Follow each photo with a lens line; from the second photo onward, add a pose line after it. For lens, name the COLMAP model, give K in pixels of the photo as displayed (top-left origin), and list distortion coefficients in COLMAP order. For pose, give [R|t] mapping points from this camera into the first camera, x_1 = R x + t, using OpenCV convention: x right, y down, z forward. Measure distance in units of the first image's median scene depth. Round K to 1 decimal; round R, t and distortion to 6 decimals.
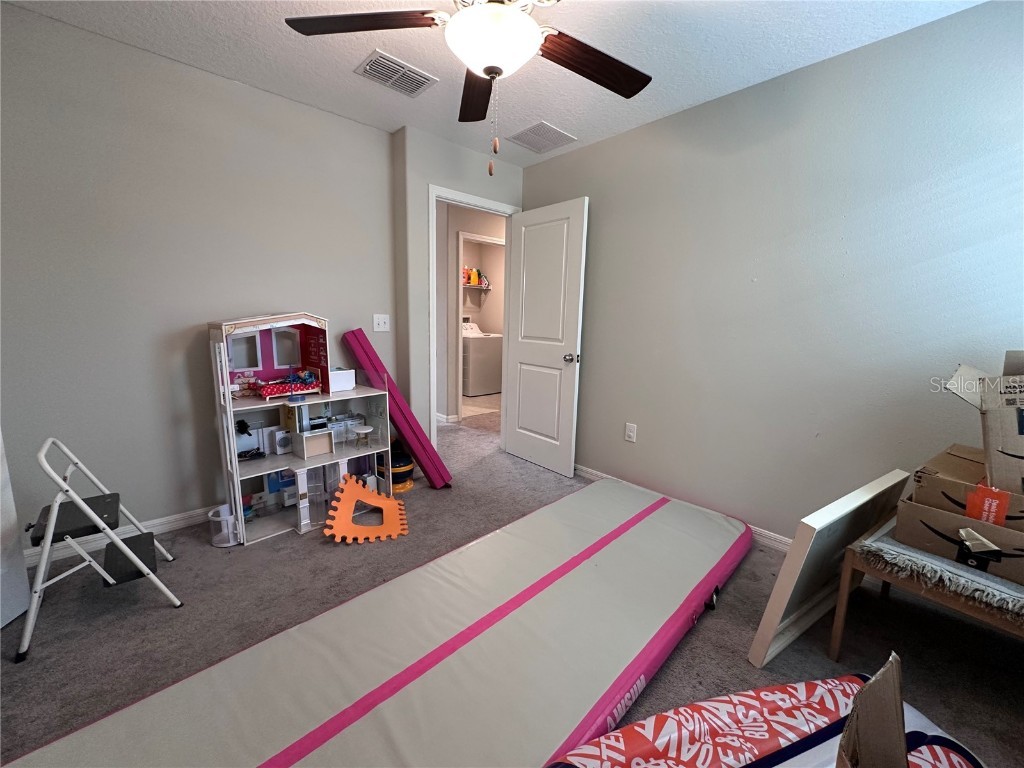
lens RADIAL K [[409.3, 0, 510.6], [0, 409.3, 381.6], [0, 0, 1]] dist [-0.003076, 0.000345]
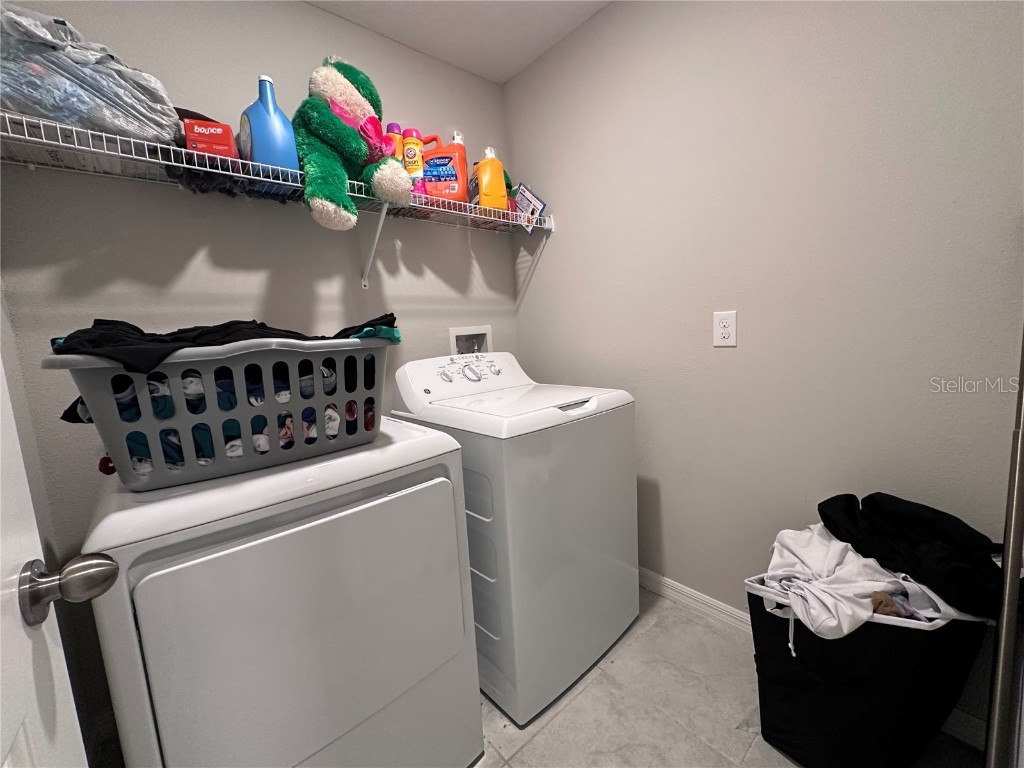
lens RADIAL K [[409.3, 0, 510.6], [0, 409.3, 381.6], [0, 0, 1]] dist [-0.003076, 0.000345]
pose [[0.996156, -0.076303, -0.043018, -0.074095], [0.074516, 0.996347, -0.041710, -0.110916], [0.046044, 0.038344, 0.998203, 0.728060]]
